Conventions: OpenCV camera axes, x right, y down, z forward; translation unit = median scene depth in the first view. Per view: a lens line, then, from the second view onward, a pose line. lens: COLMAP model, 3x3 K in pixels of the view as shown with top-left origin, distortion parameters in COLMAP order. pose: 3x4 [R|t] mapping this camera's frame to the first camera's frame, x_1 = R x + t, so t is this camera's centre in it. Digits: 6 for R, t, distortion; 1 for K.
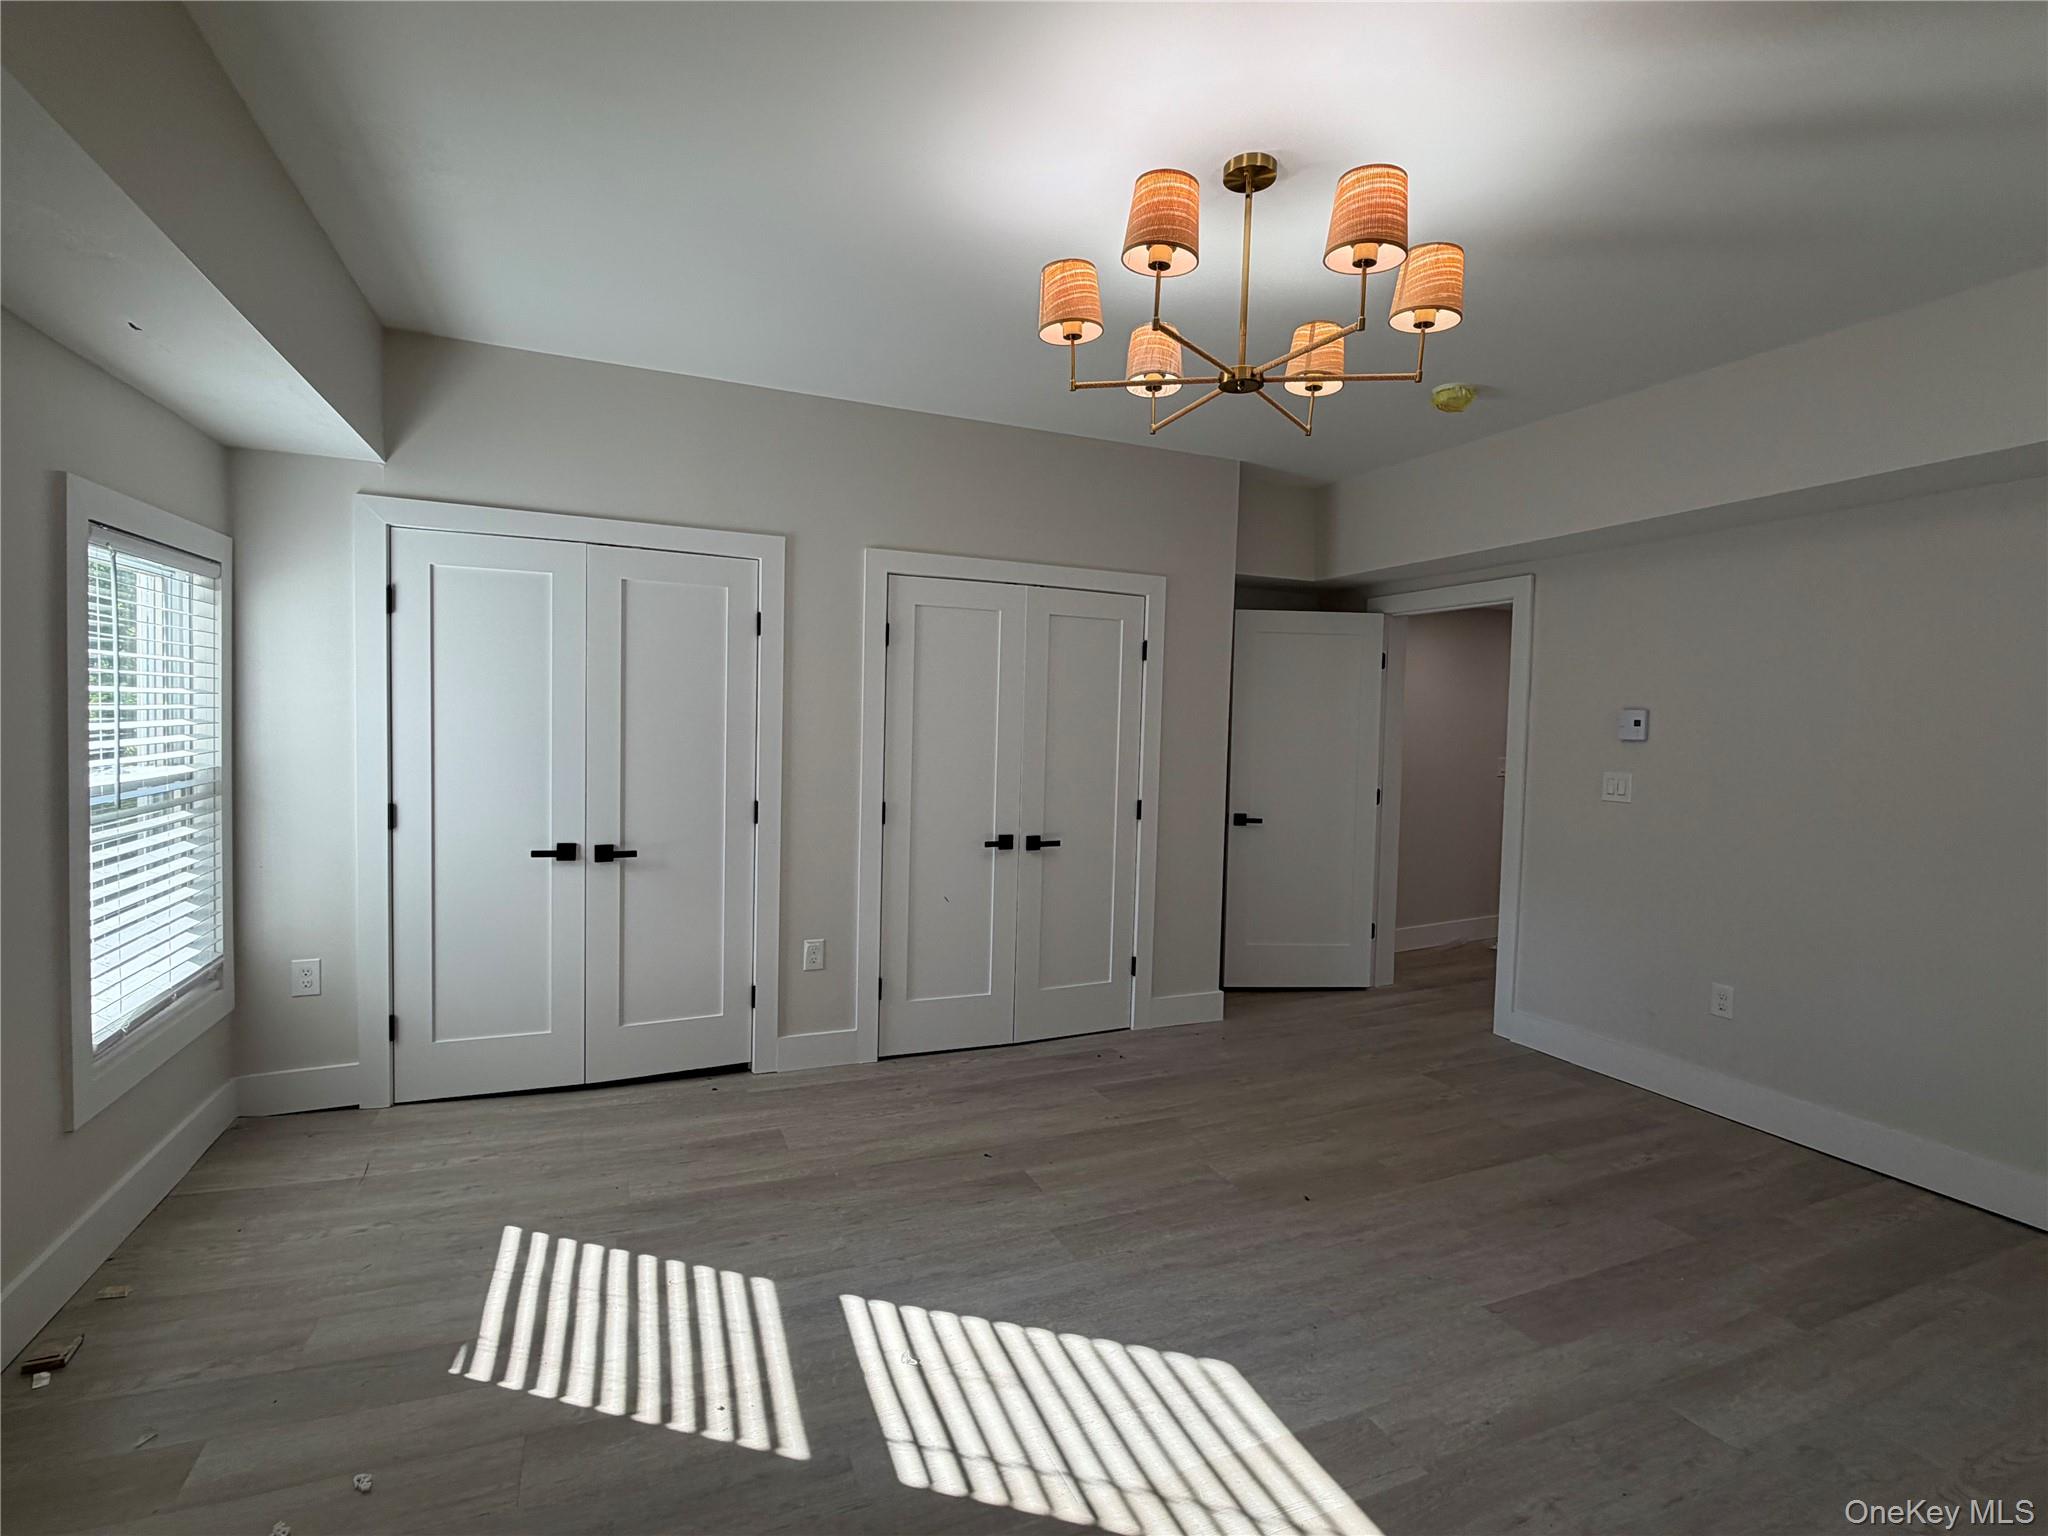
lens RADIAL K [[953.4, 0, 1022.2], [0, 953.4, 780.0], [0, 0, 1]] dist [0.000585, -0.000333]
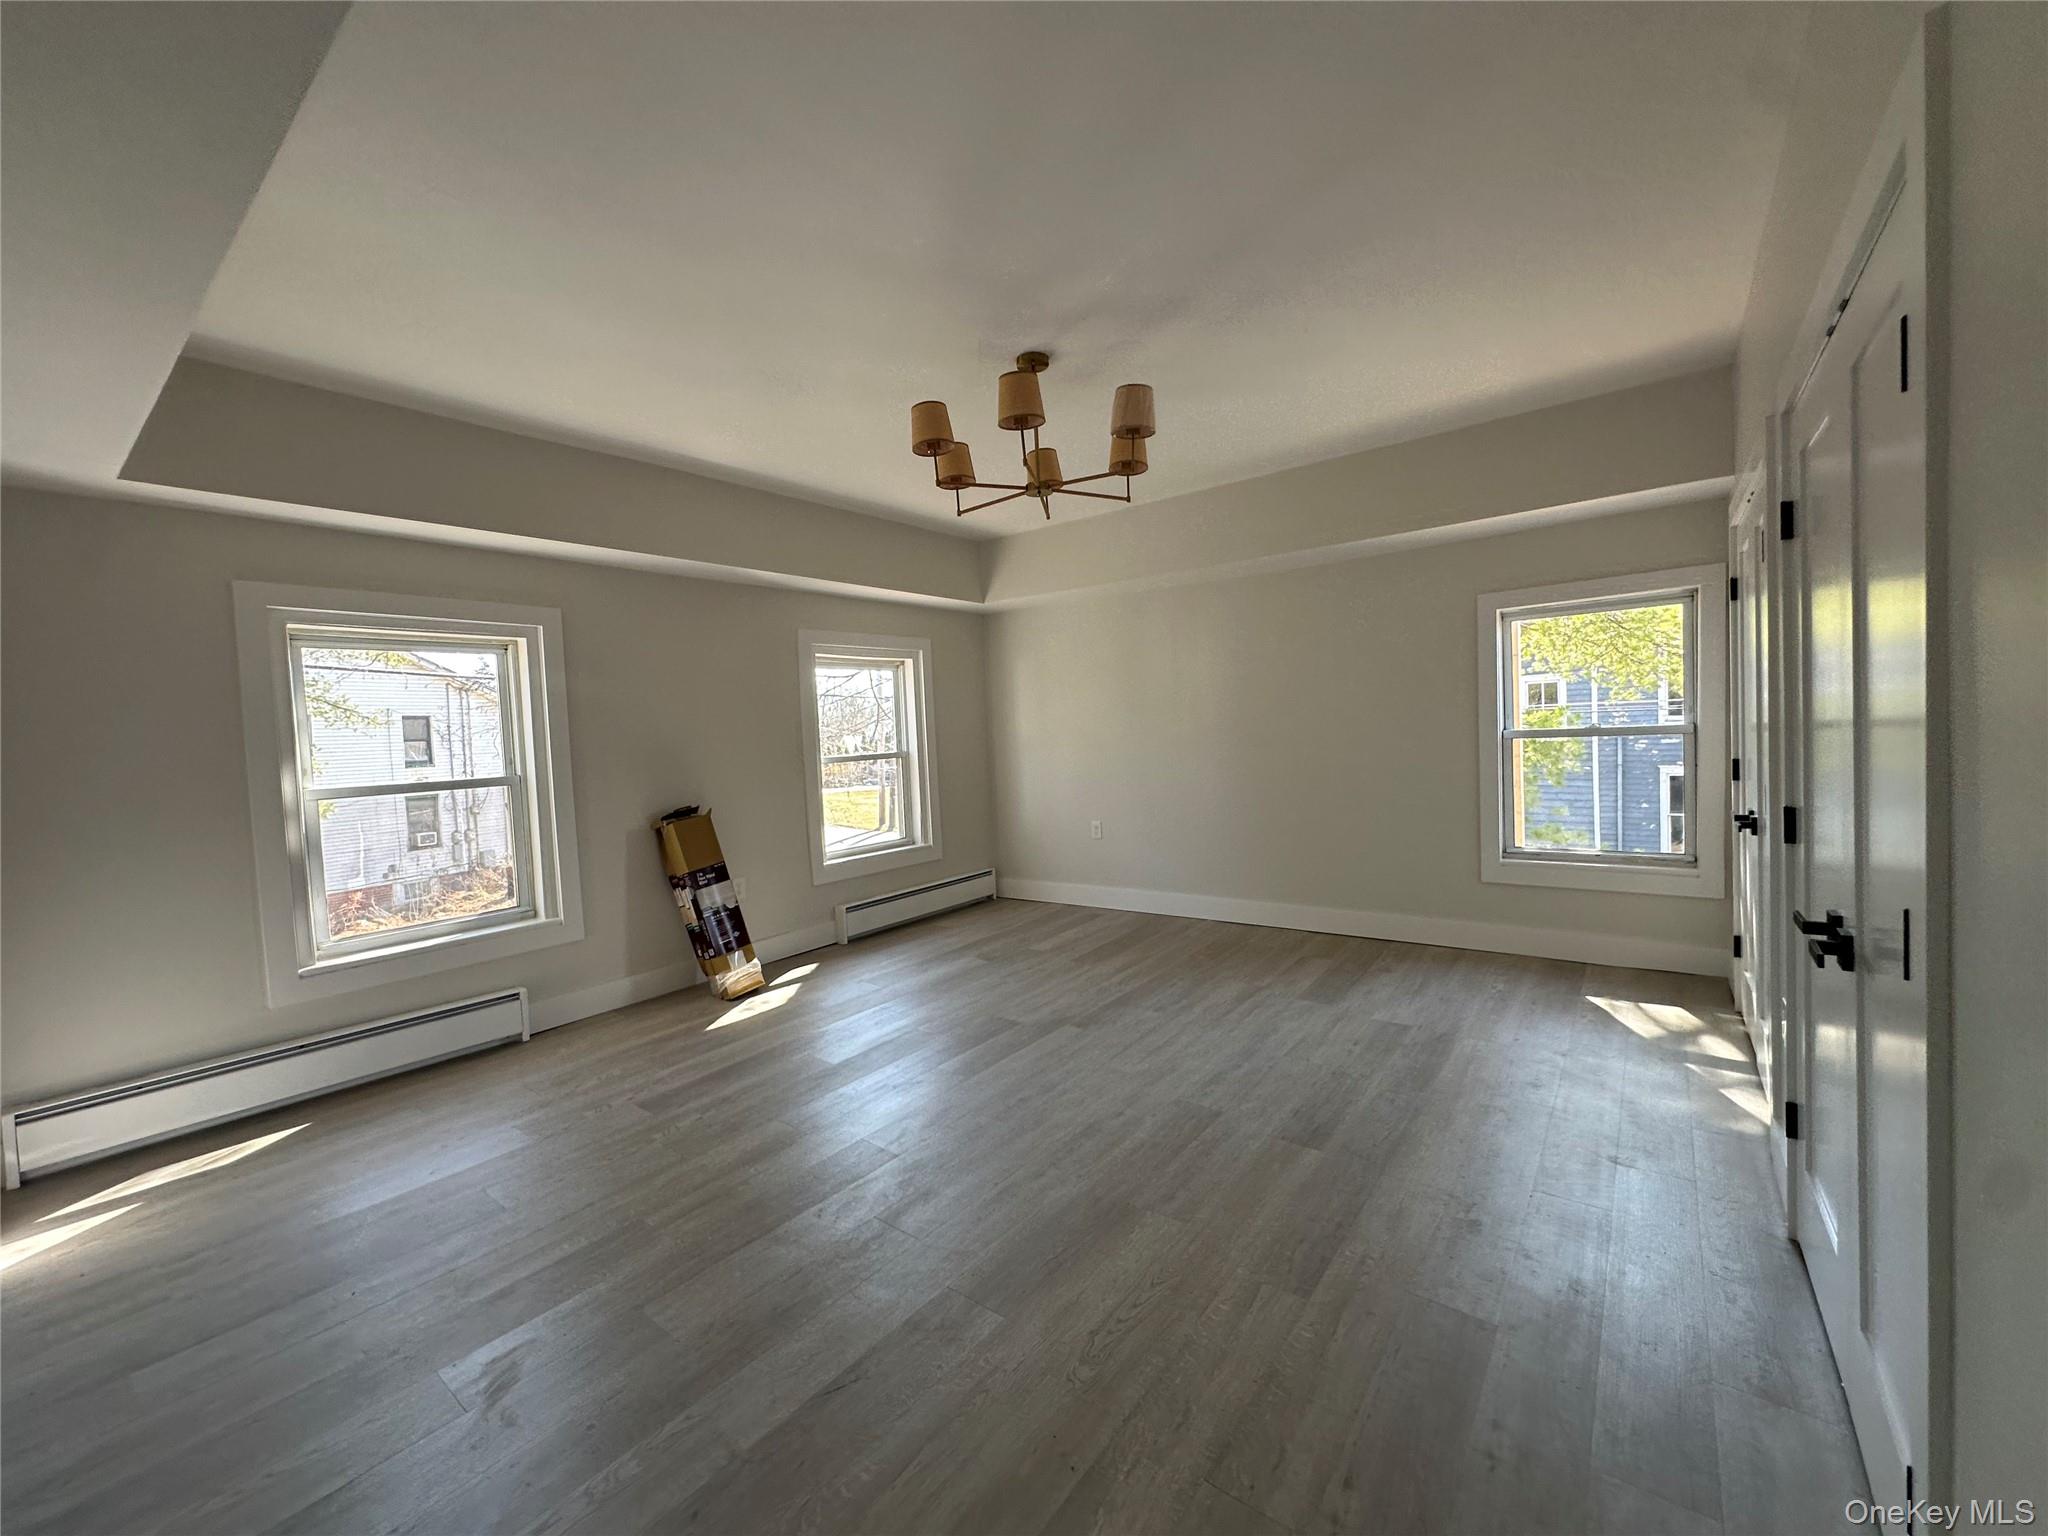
lens RADIAL K [[816.2, 0, 1022.5], [0, 816.2, 769.8], [0, 0, 1]] dist [-0.001529, -0.000018]
pose [[-0.872329, 0.037722, -0.487461, 0.584516], [-0.008763, 0.995653, 0.092730, -0.045954], [0.488840, 0.085163, -0.868207, 1.367921]]
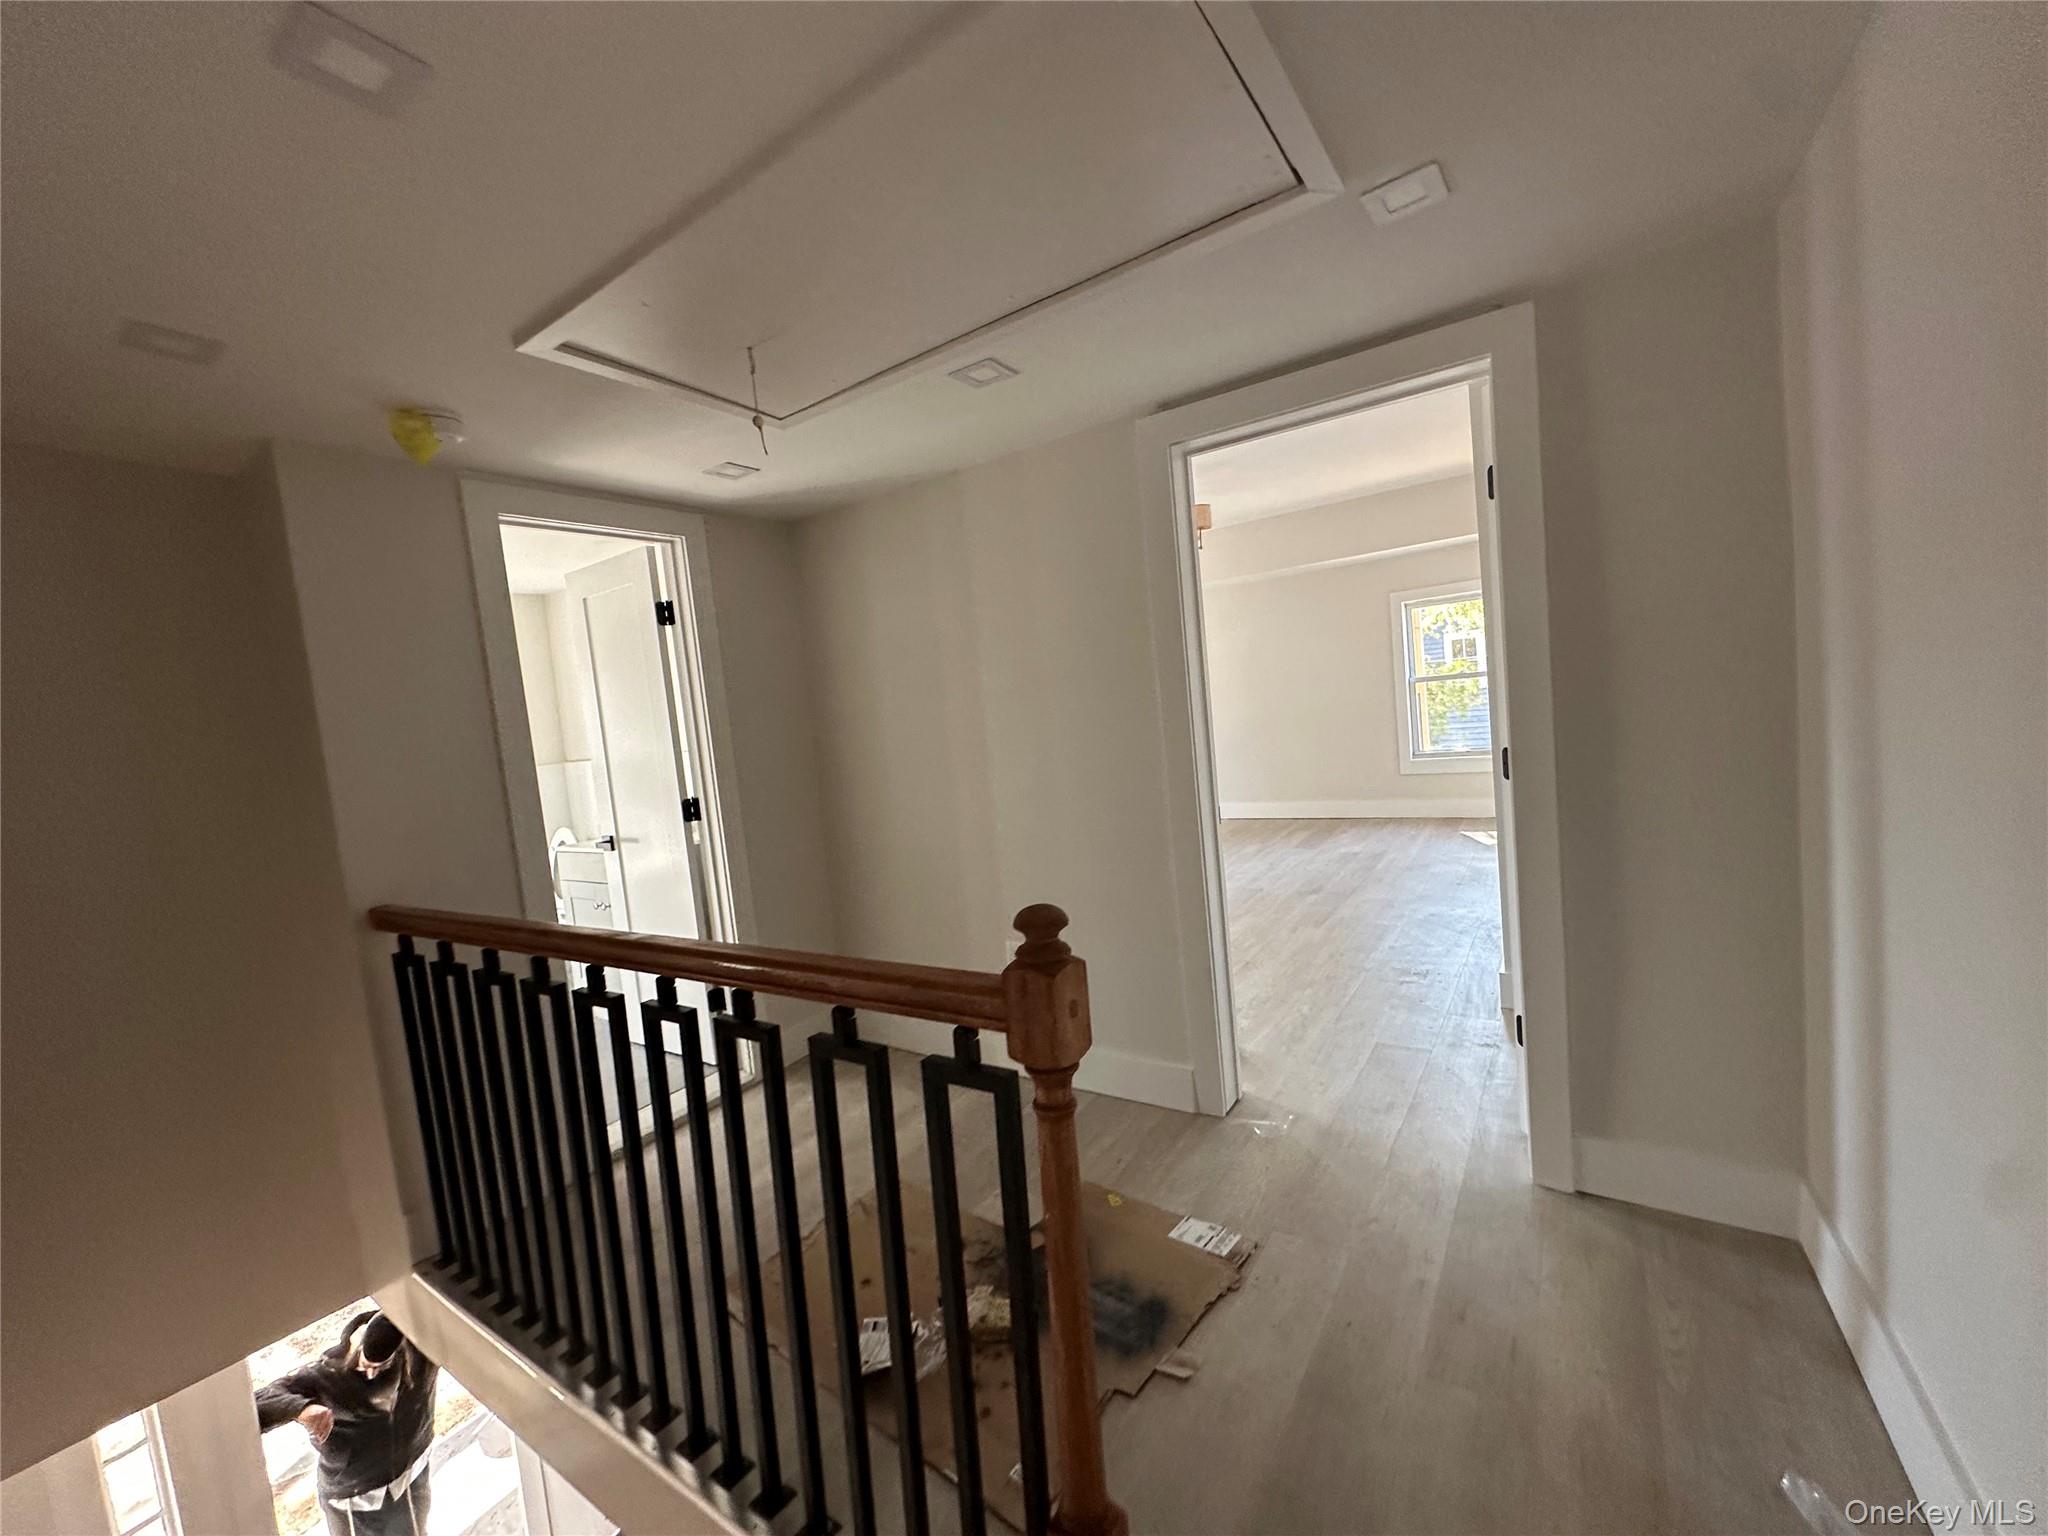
lens RADIAL K [[816.2, 0, 1022.5], [0, 816.2, 769.8], [0, 0, 1]] dist [-0.001529, -0.000018]
pose [[-0.840217, 0.097975, -0.533326, 1.198670], [0.036159, 0.991476, 0.125173, -0.057382], [0.541044, 0.085888, -0.836597, 1.801222]]
